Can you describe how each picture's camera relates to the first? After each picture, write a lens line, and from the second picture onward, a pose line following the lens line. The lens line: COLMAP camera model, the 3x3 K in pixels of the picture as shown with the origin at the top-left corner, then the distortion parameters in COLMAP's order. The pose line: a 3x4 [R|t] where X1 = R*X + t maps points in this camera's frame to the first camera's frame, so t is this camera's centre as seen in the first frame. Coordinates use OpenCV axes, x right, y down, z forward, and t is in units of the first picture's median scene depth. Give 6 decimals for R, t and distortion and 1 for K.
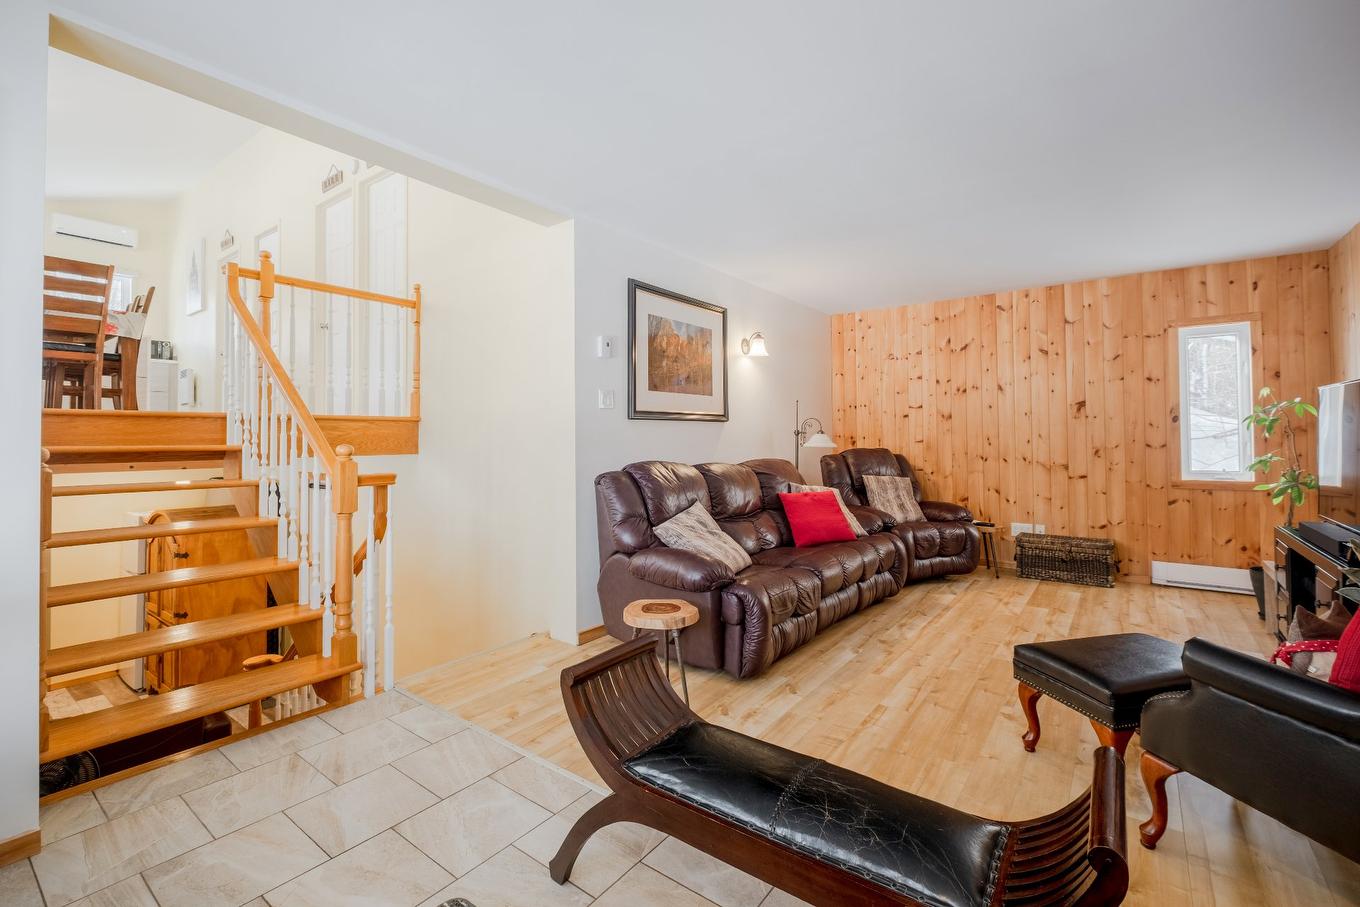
lens RADIAL K [[593.1, 0, 662.7], [0, 593.1, 428.8], [0, 0, 1]] dist [-0.002615, -0.000697]
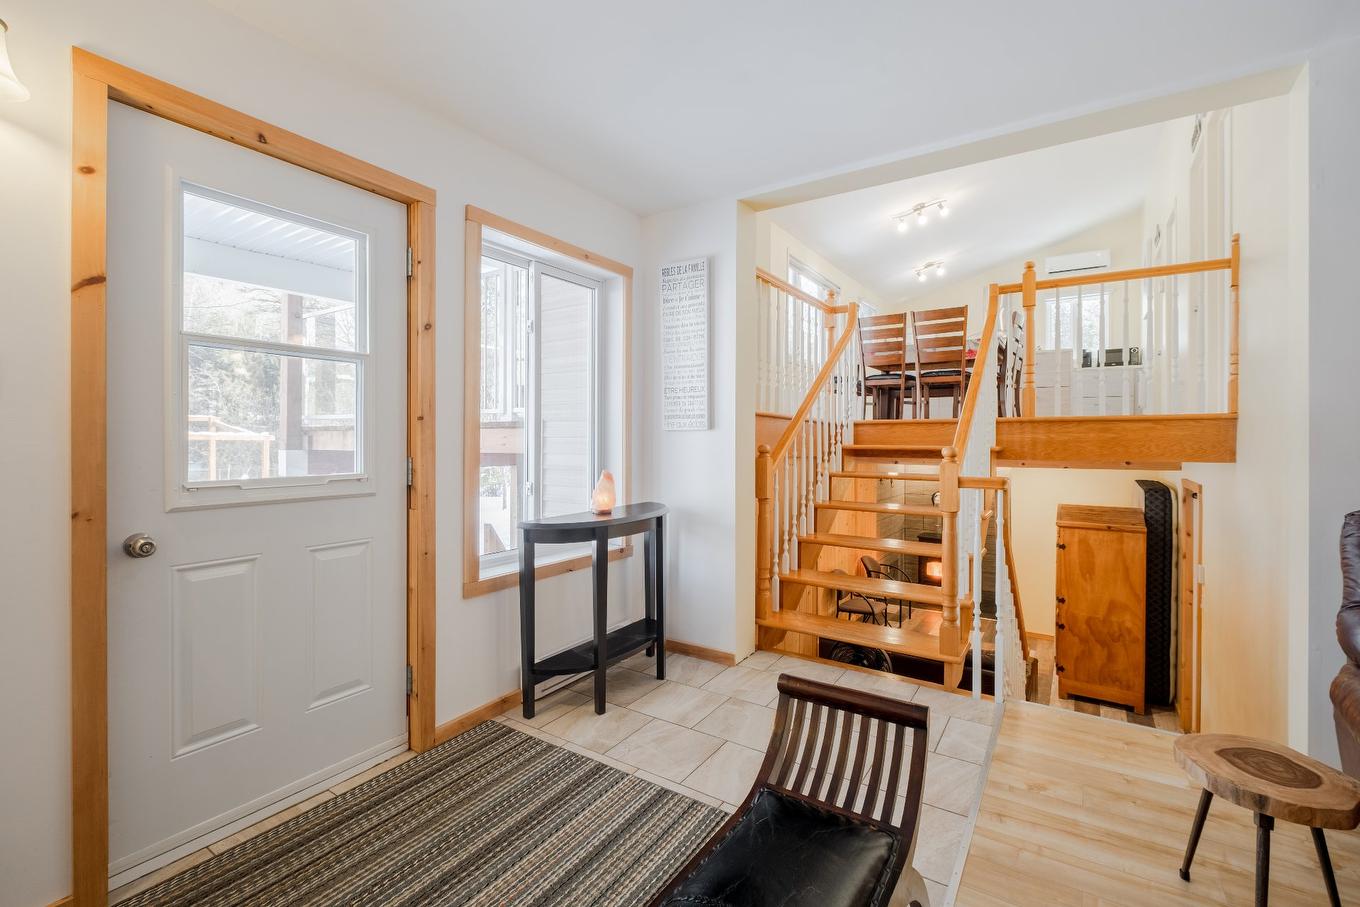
lens RADIAL K [[593.1, 0, 691.3], [0, 593.1, 444.2], [0, 0, 1]] dist [-0.002615, -0.000697]
pose [[0.090492, 0.011750, -0.995828, 0.294815], [0.011197, 0.999855, 0.012815, 0.002235], [0.995834, -0.012310, 0.090348, 0.278476]]
